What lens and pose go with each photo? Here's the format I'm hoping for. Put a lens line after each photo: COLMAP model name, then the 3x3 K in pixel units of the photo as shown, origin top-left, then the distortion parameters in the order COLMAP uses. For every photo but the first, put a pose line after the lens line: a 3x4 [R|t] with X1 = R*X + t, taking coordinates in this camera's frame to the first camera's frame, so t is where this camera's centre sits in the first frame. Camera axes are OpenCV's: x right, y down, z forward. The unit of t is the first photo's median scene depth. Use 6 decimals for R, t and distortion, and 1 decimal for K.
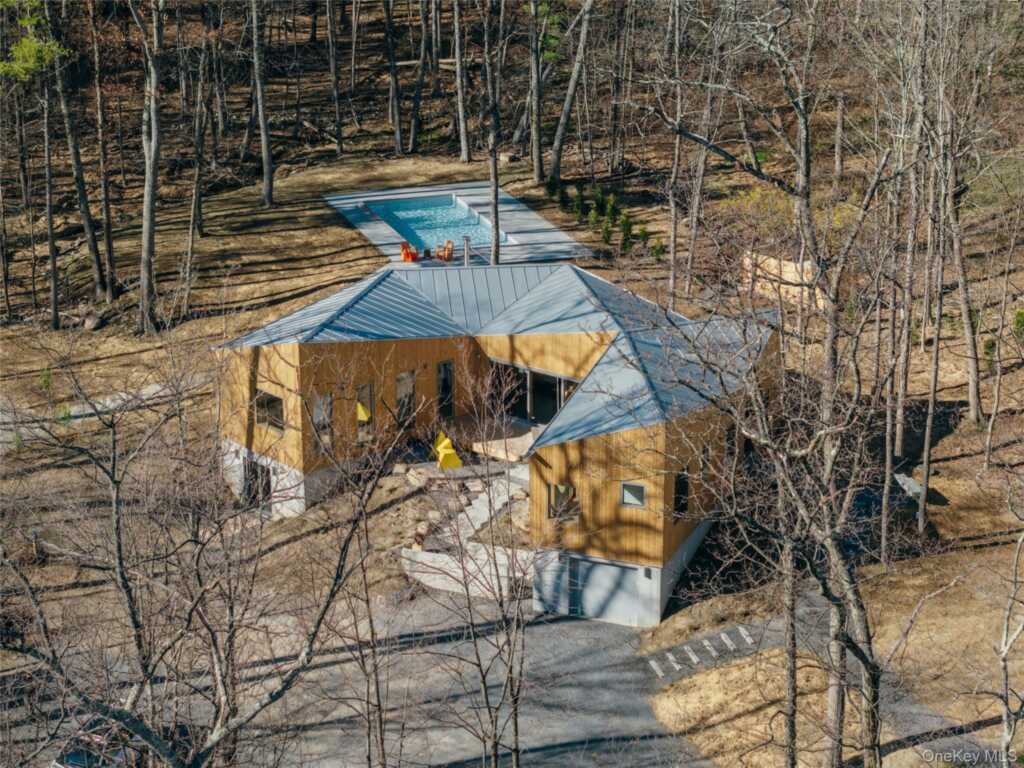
lens RADIAL K [[2146.3, 0, 512.3], [0, 2146.3, 384.4], [0, 0, 1]] dist [-0.150294, 0.000000]
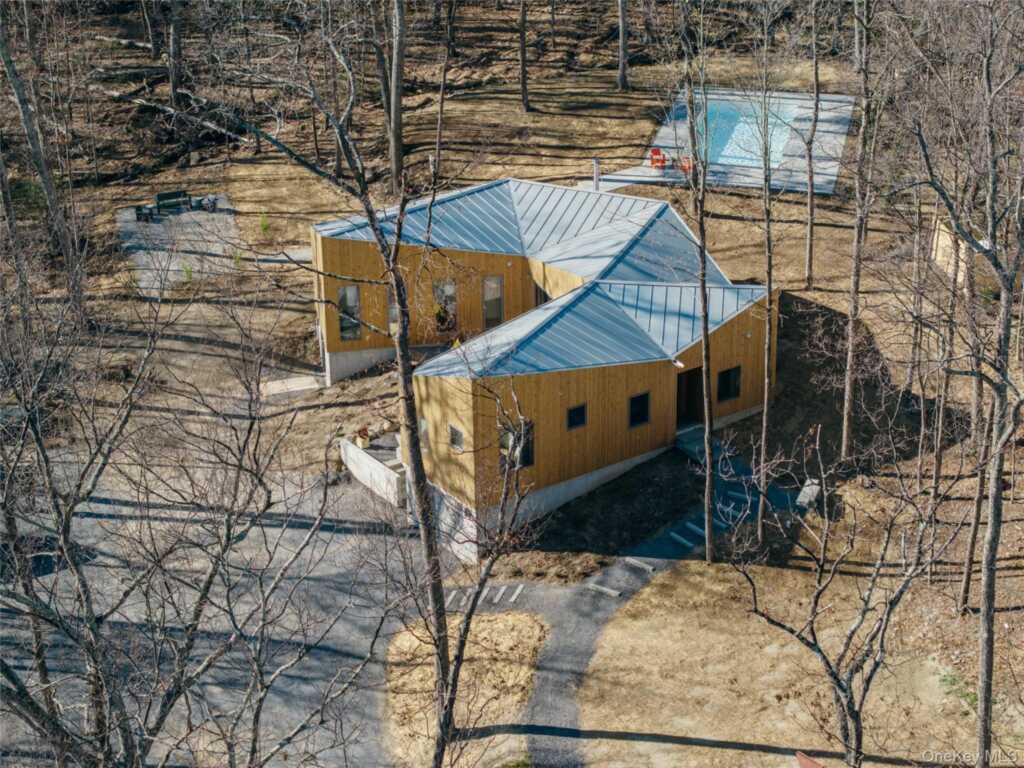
lens RADIAL K [[2146.3, 0, 513.1], [0, 2146.3, 383.9], [0, 0, 1]] dist [-0.150294, 0.000000]
pose [[0.858065, 0.209259, -0.468973, 0.387462], [-0.162061, 0.976888, 0.139376, -0.085781], [0.487300, -0.043592, 0.872146, 0.058558]]
